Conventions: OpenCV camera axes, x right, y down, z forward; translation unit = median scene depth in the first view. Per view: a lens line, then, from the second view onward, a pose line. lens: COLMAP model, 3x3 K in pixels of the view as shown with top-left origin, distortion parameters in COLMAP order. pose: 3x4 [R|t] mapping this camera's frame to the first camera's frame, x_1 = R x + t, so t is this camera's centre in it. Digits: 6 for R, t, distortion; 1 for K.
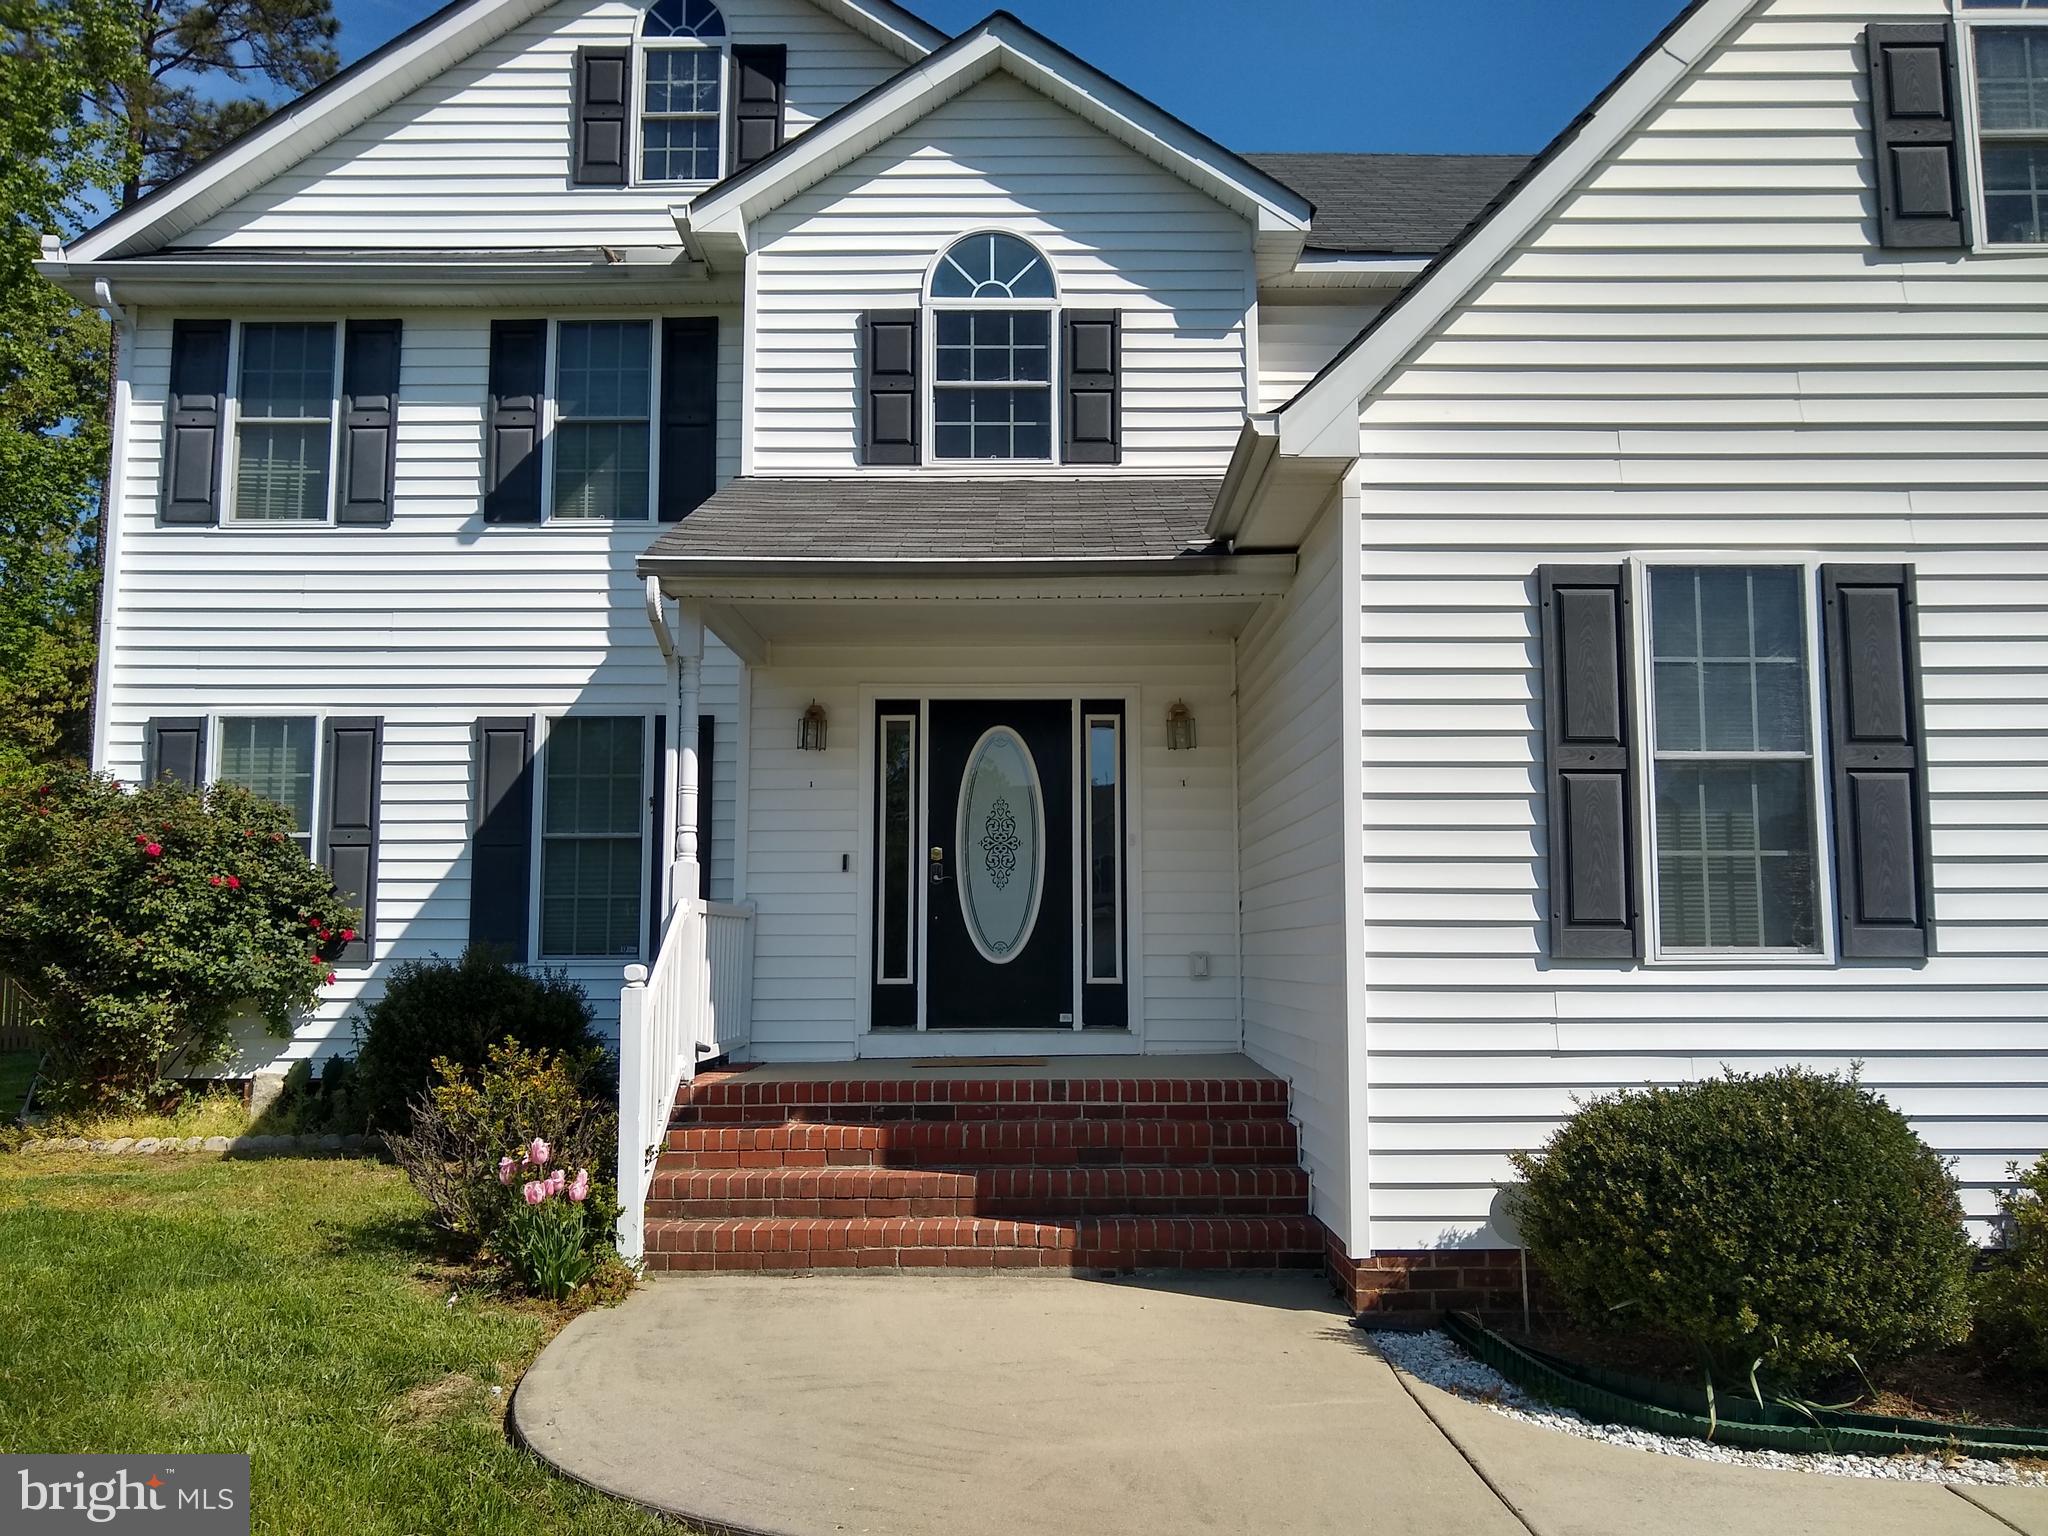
lens RADIAL K [[1663.2, 0, 1026.9], [0, 1663.2, 778.7], [0, 0, 1]] dist [-0.015476, -0.006306]
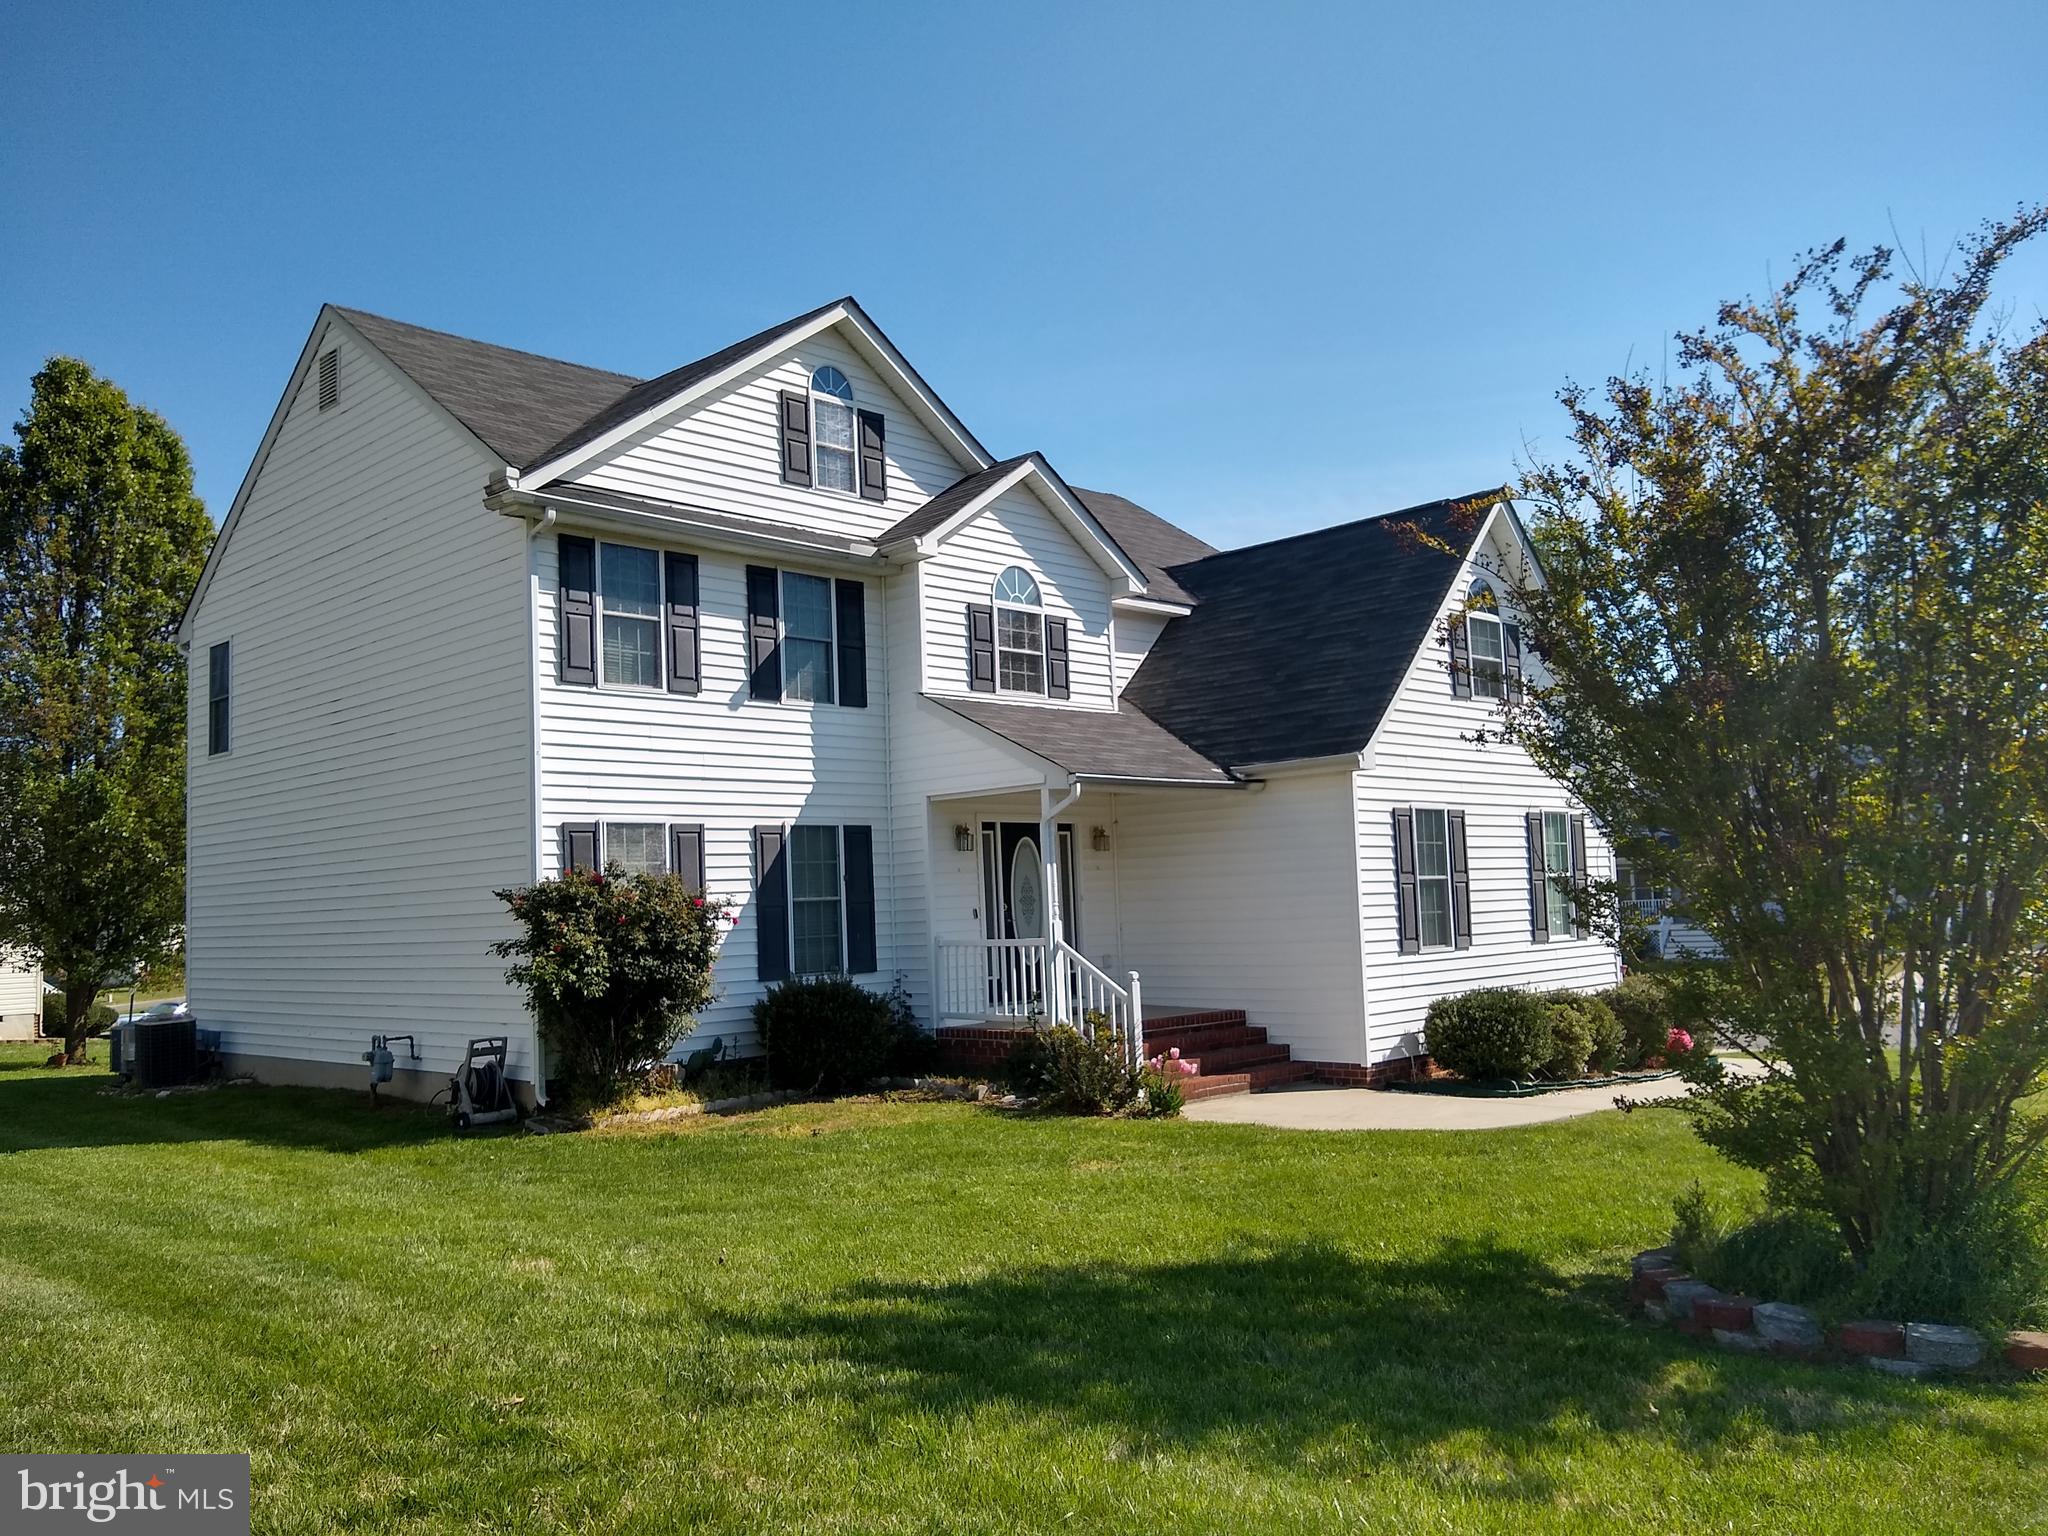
lens RADIAL K [[1663.2, 0, 1011.9], [0, 1663.2, 765.4], [0, 0, 1]] dist [-0.015476, -0.006306]
pose [[0.677098, 0.035430, 0.735039, -1.313849], [-0.045837, 0.998931, -0.005926, -0.094843], [-0.734464, -0.029680, 0.677999, -0.236184]]
